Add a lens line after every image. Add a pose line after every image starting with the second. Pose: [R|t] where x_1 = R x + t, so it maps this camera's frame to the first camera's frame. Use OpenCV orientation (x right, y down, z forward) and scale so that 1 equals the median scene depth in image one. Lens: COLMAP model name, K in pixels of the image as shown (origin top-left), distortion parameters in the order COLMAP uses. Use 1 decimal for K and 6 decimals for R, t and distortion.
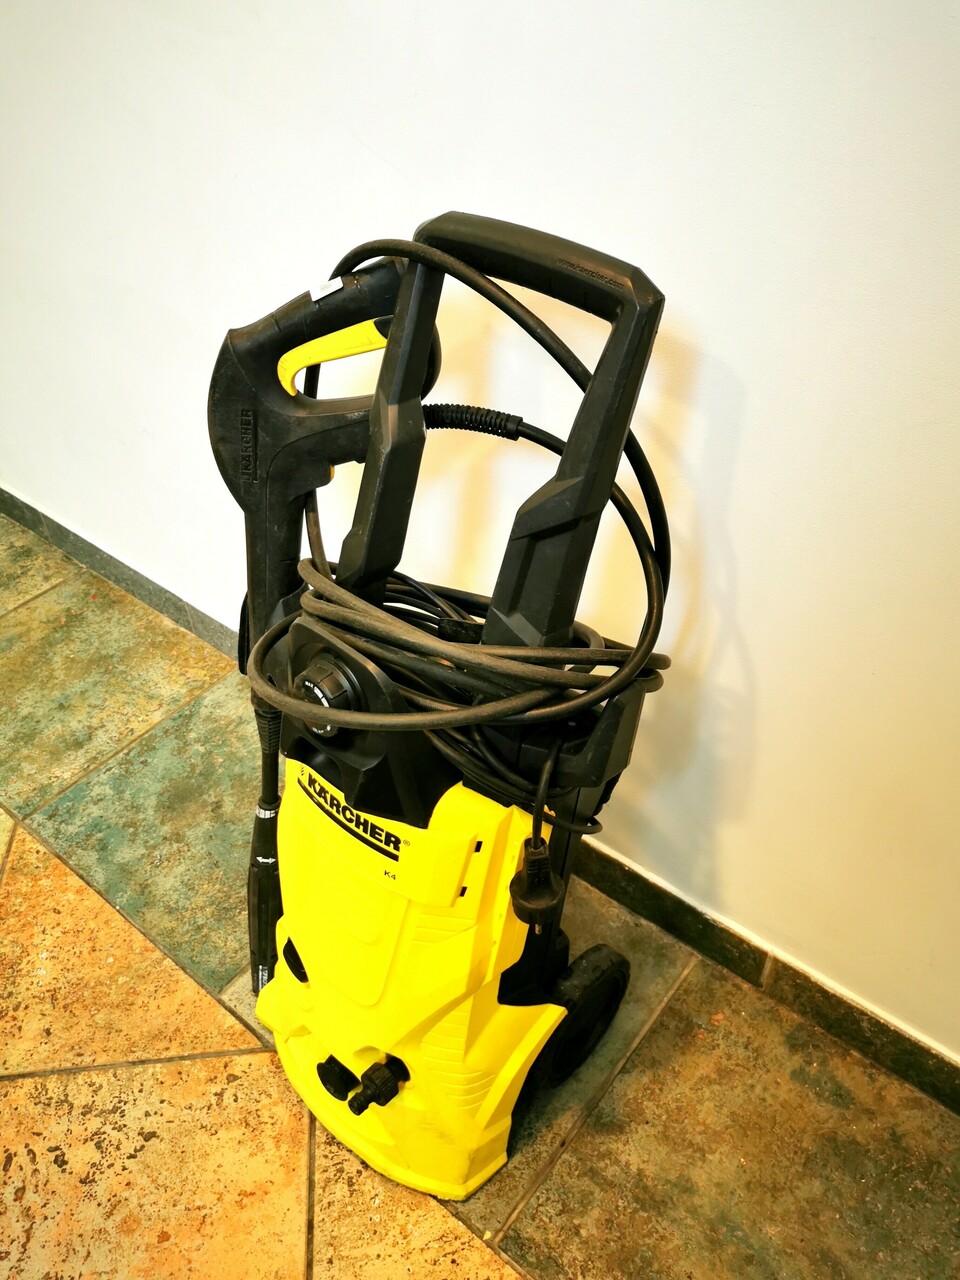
lens RADIAL K [[1019.4, 0, 453.6], [0, 1019.4, 631.8], [0, 0, 1]] dist [0.014395, -0.021066]
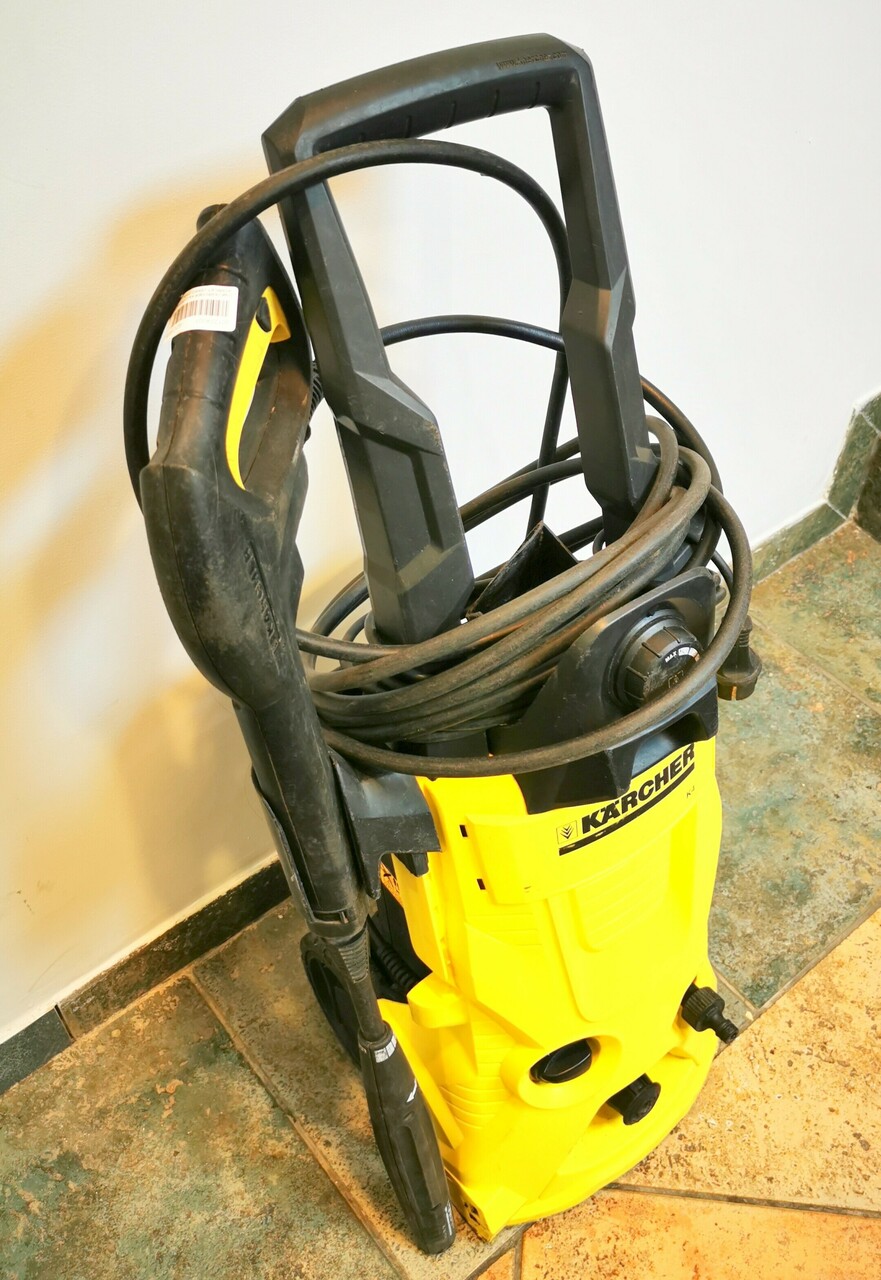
lens RADIAL K [[1177.4, 0, 488.0], [0, 1177.4, 634.6], [0, 0, 1]] dist [0.022917, -0.013506]
pose [[0.170038, -0.689357, 0.704183, -0.535777], [0.636144, 0.622534, 0.455819, -0.314400], [-0.752601, 0.370456, 0.544385, 0.398012]]
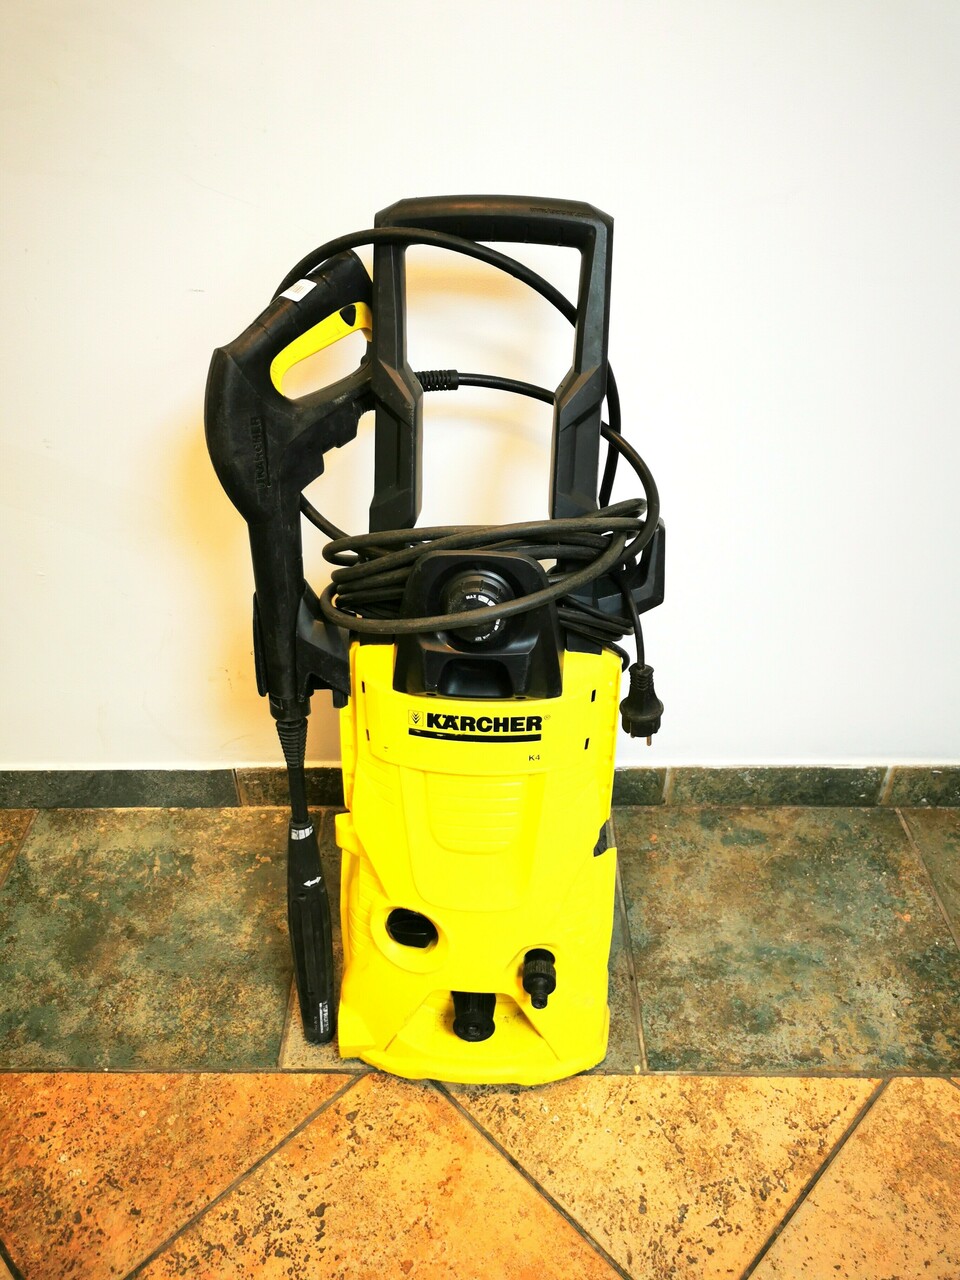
lens RADIAL K [[1019.4, 0, 475.7], [0, 1019.4, 638.1], [0, 0, 1]] dist [0.014395, -0.021066]
pose [[0.770259, -0.358520, 0.527412, -0.505197], [0.407397, 0.912893, 0.025576, 0.044253], [-0.490641, 0.195166, 0.849224, 0.021662]]
